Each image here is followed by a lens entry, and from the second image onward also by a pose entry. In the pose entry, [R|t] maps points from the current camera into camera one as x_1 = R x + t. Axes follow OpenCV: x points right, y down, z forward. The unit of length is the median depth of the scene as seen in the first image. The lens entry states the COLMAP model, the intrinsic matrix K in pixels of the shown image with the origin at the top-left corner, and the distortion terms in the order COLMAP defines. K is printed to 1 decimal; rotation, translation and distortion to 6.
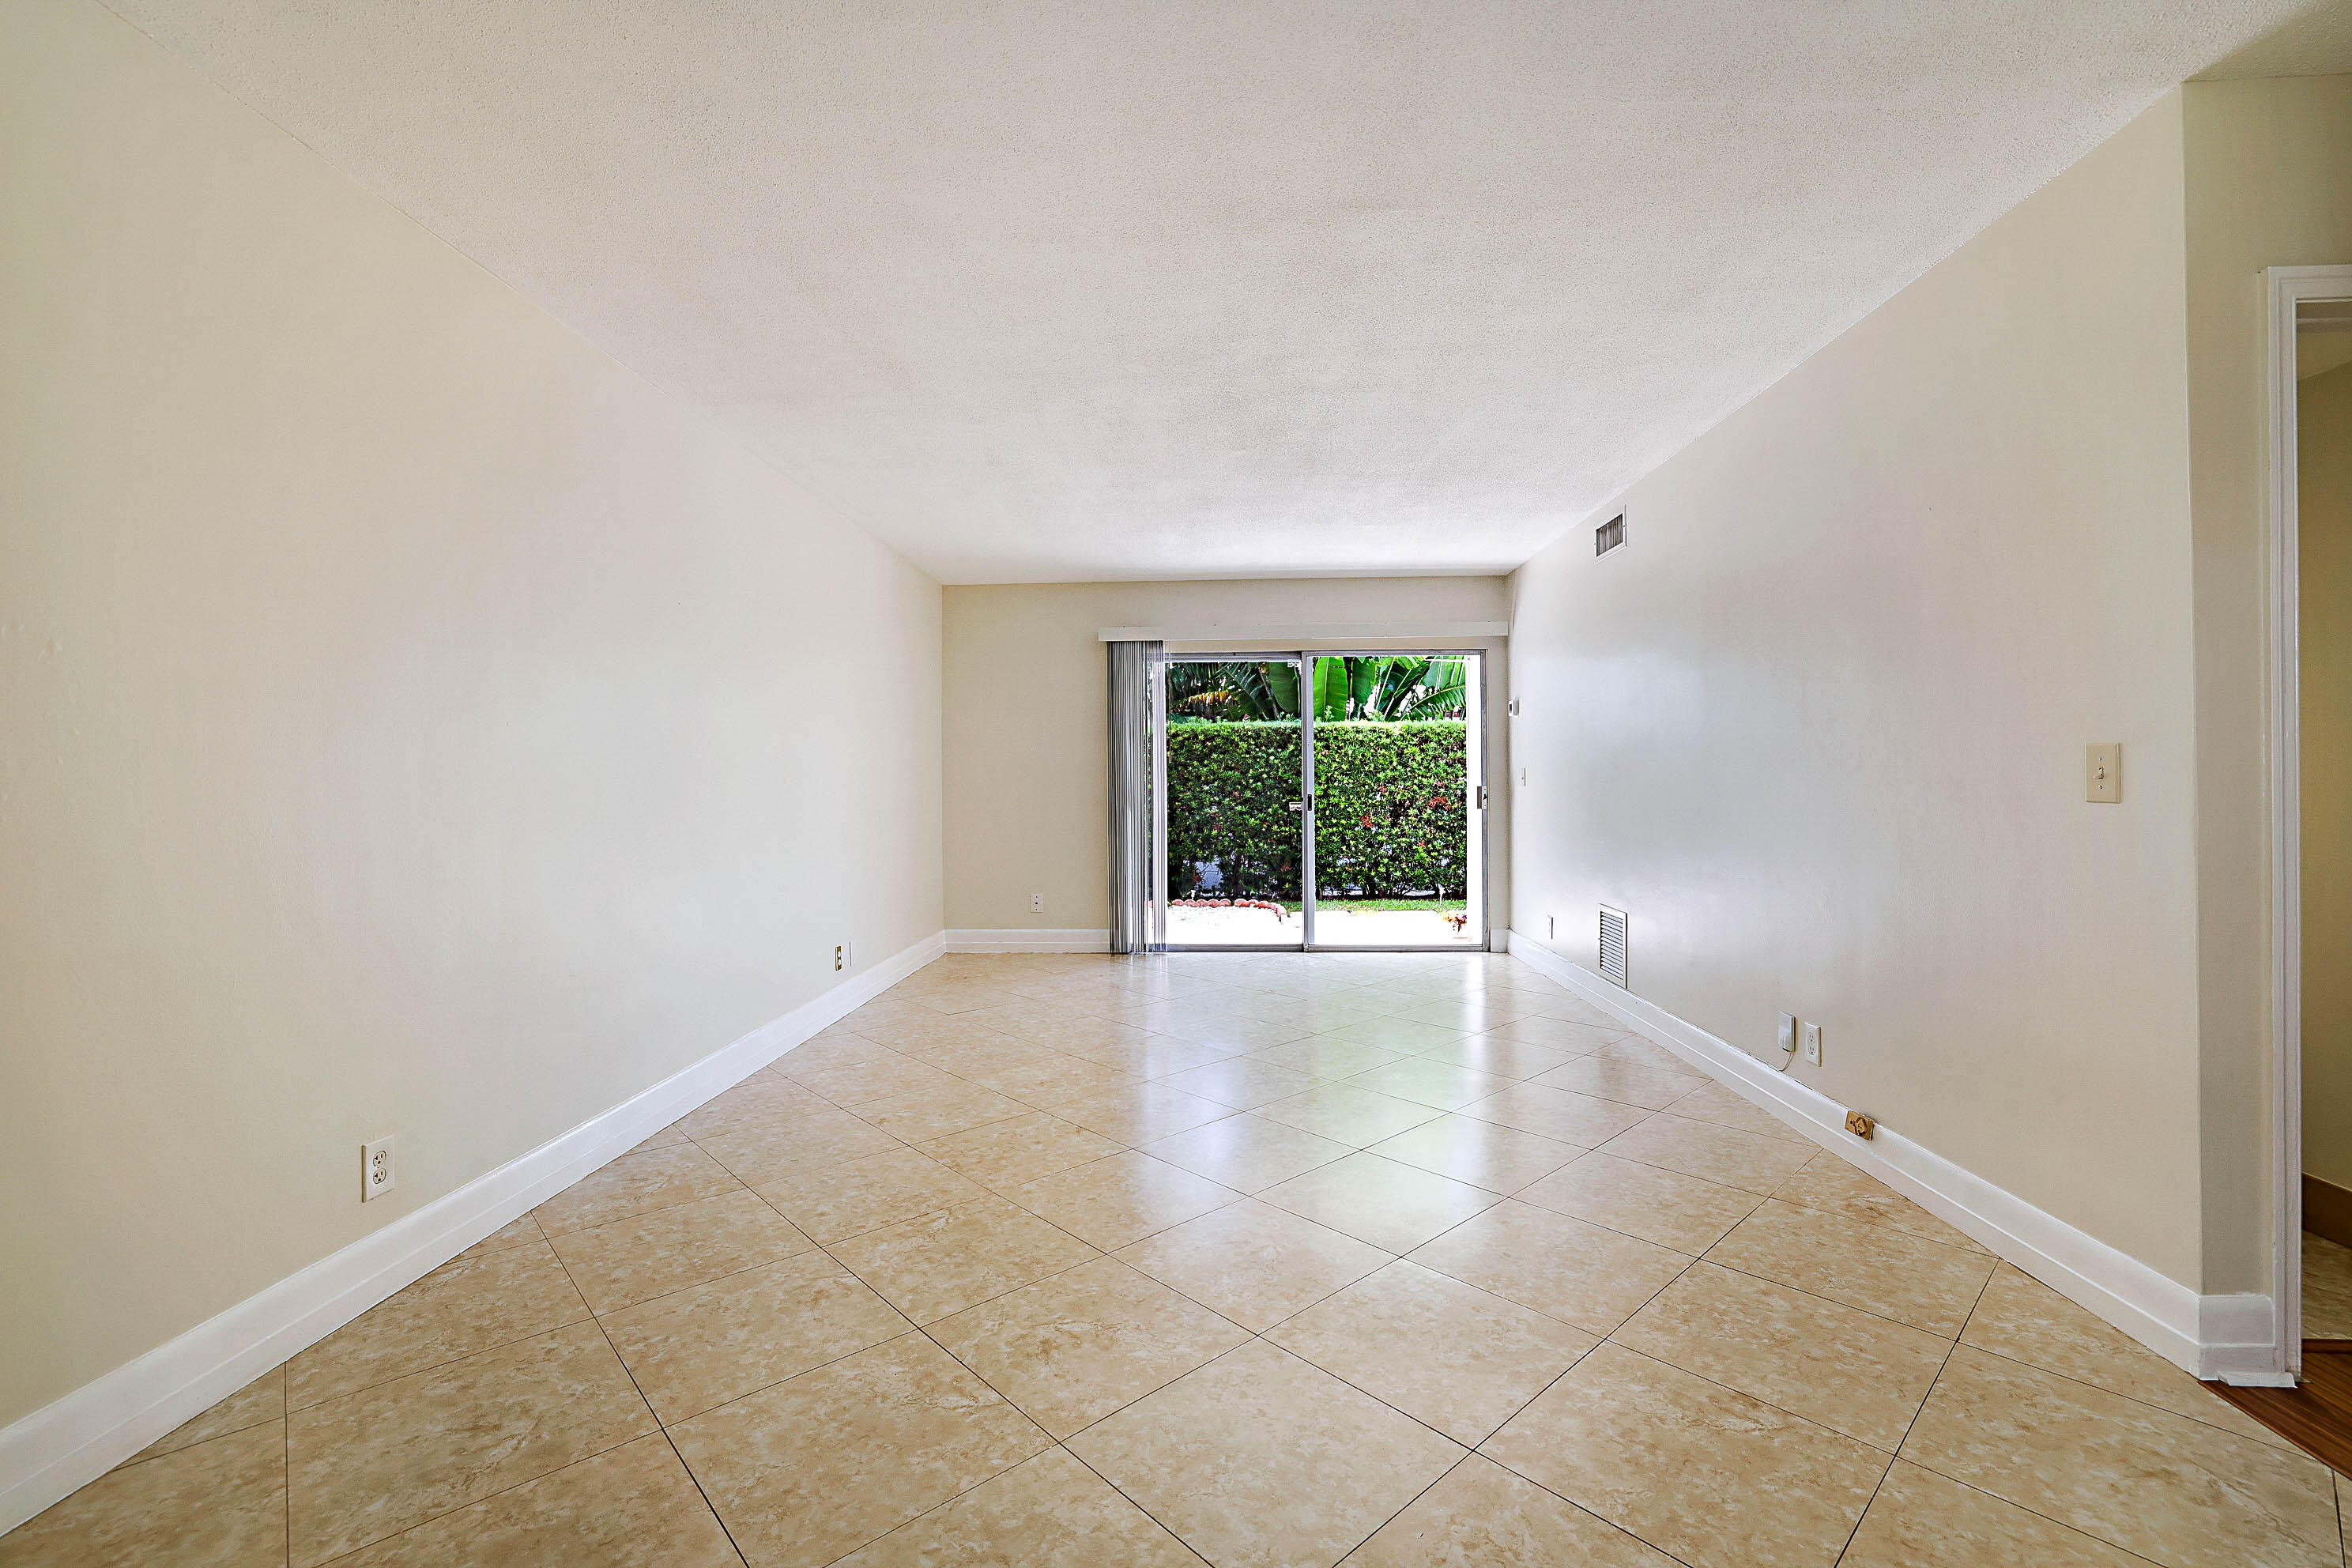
lens RADIAL K [[1022.2, 0, 1180.3], [0, 1022.2, 759.5], [0, 0, 1]] dist [-0.034782, 0.011981]
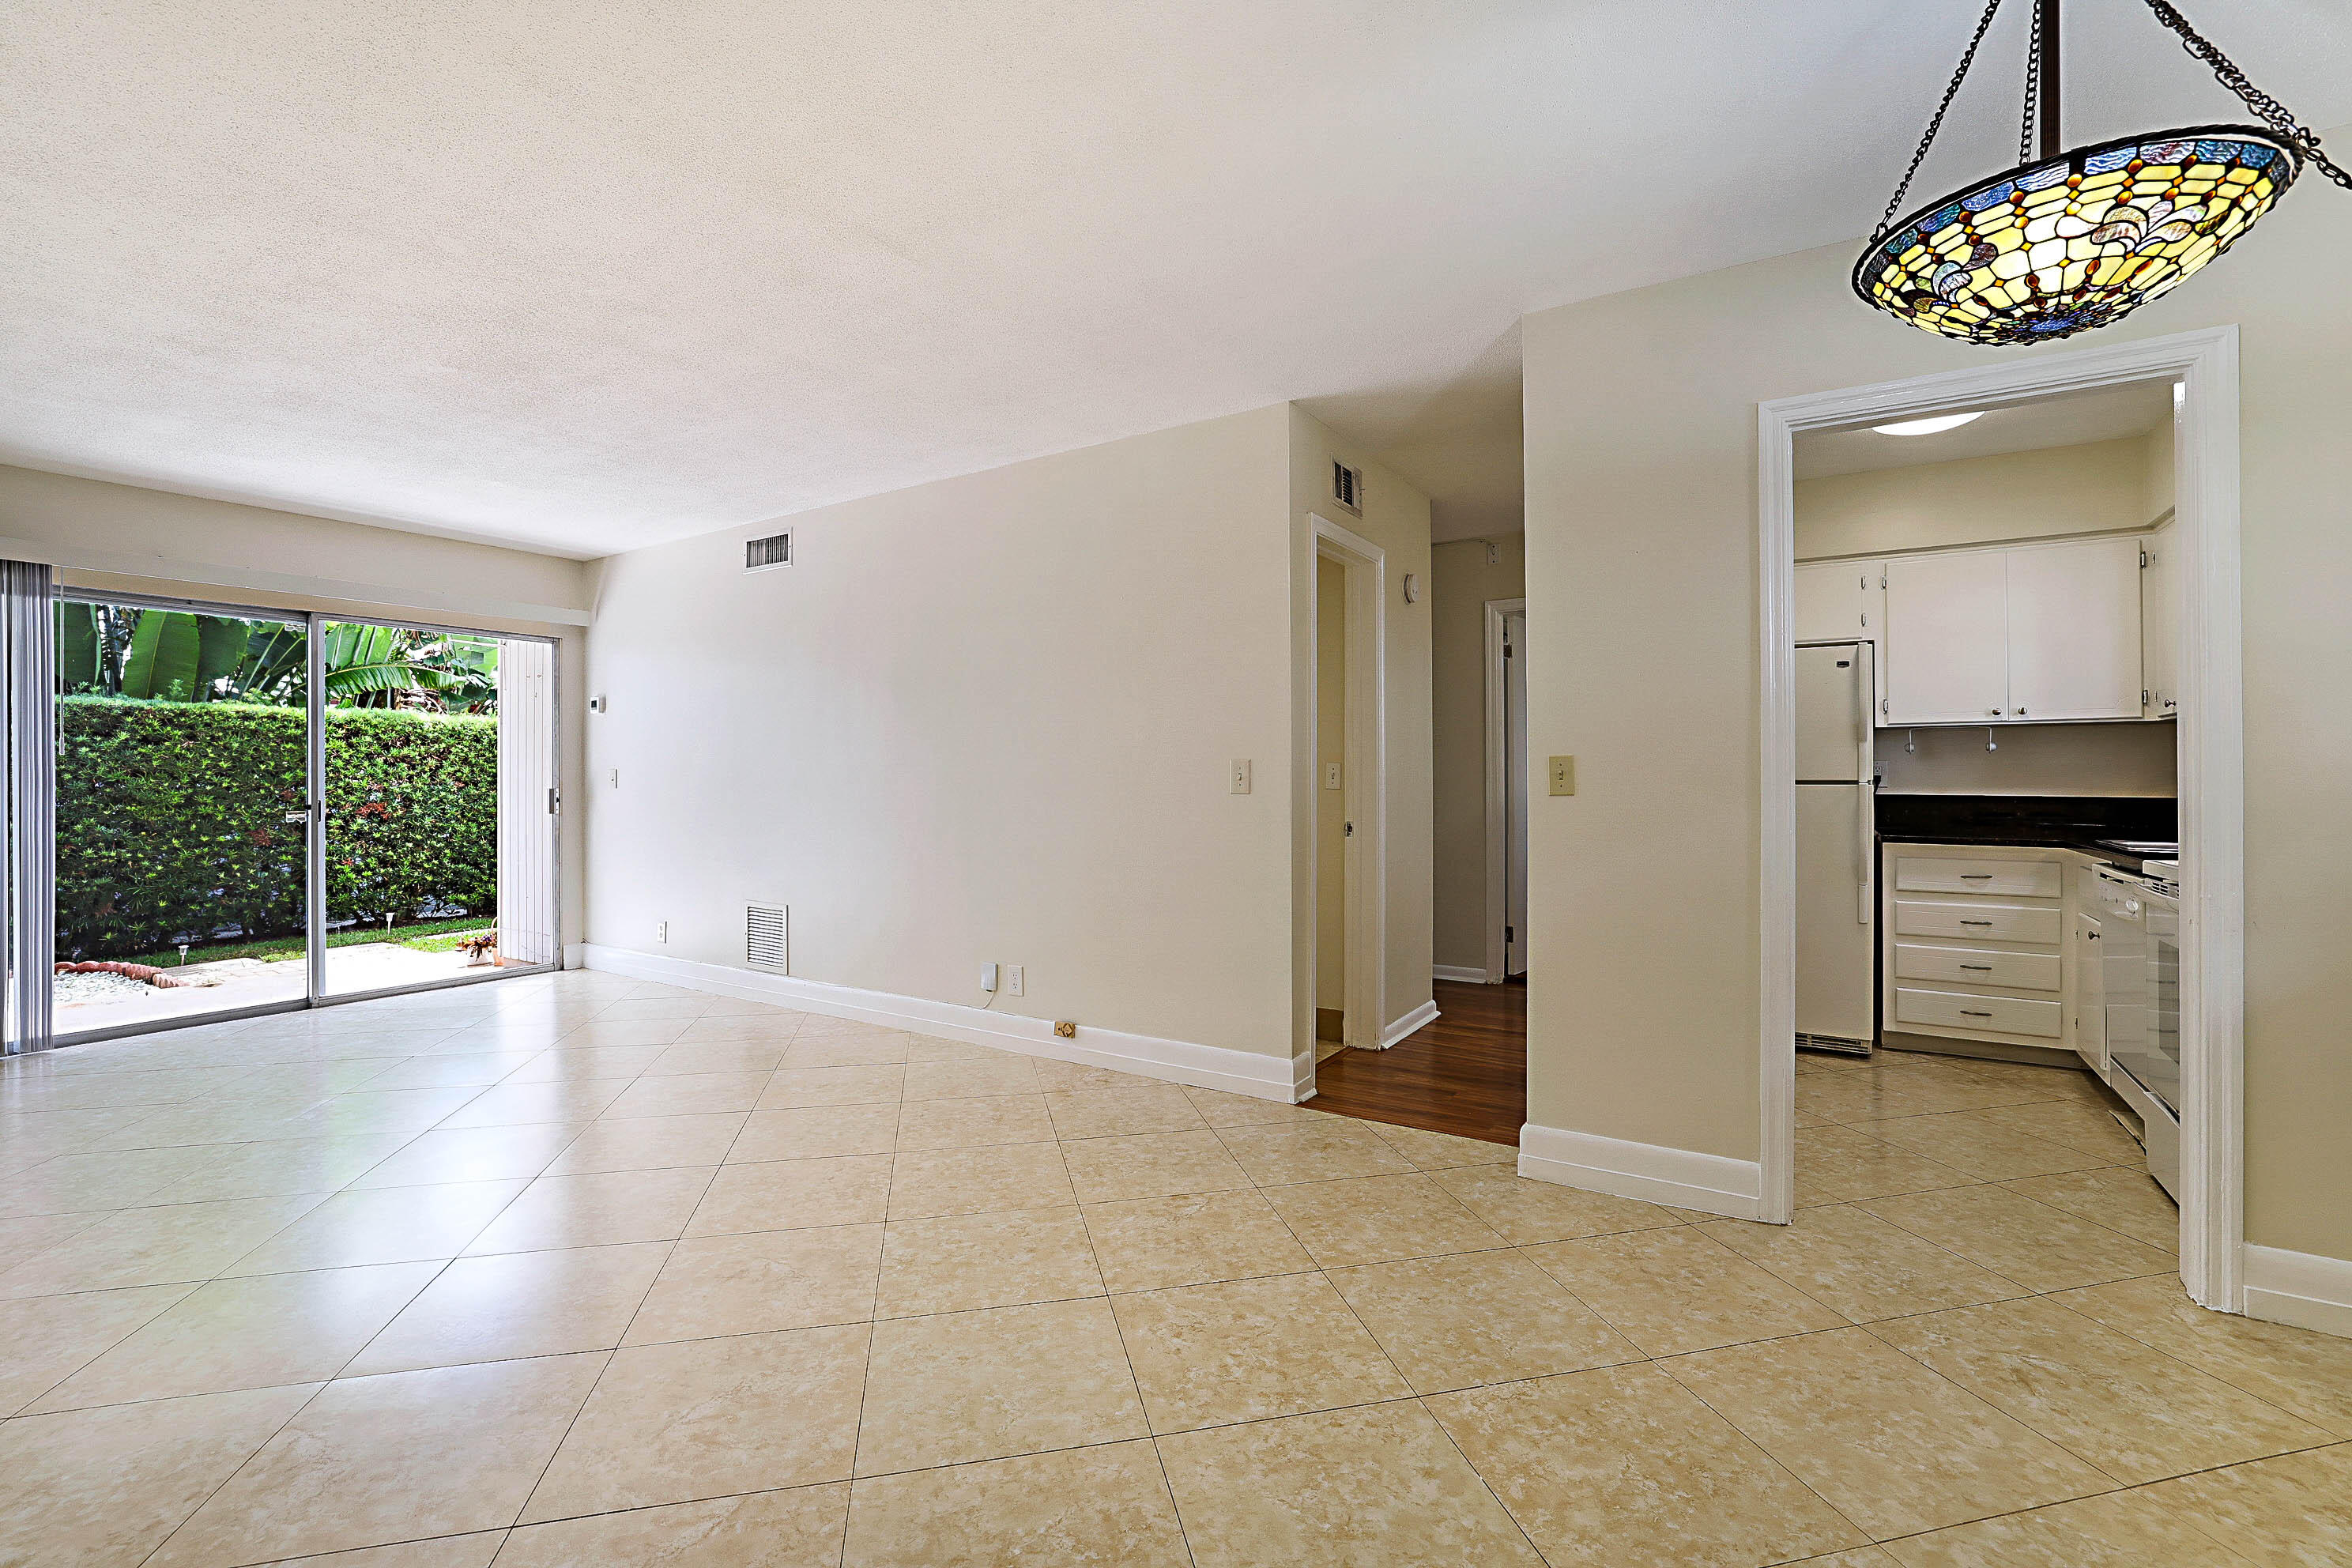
lens RADIAL K [[1022.2, 0, 1180.3], [0, 1022.2, 759.5], [0, 0, 1]] dist [-0.034782, 0.011981]
pose [[0.497891, 0.018512, 0.867042, -0.206924], [-0.015962, 0.999798, -0.012180, 0.002145], [-0.867093, -0.007775, 0.498086, 0.069441]]
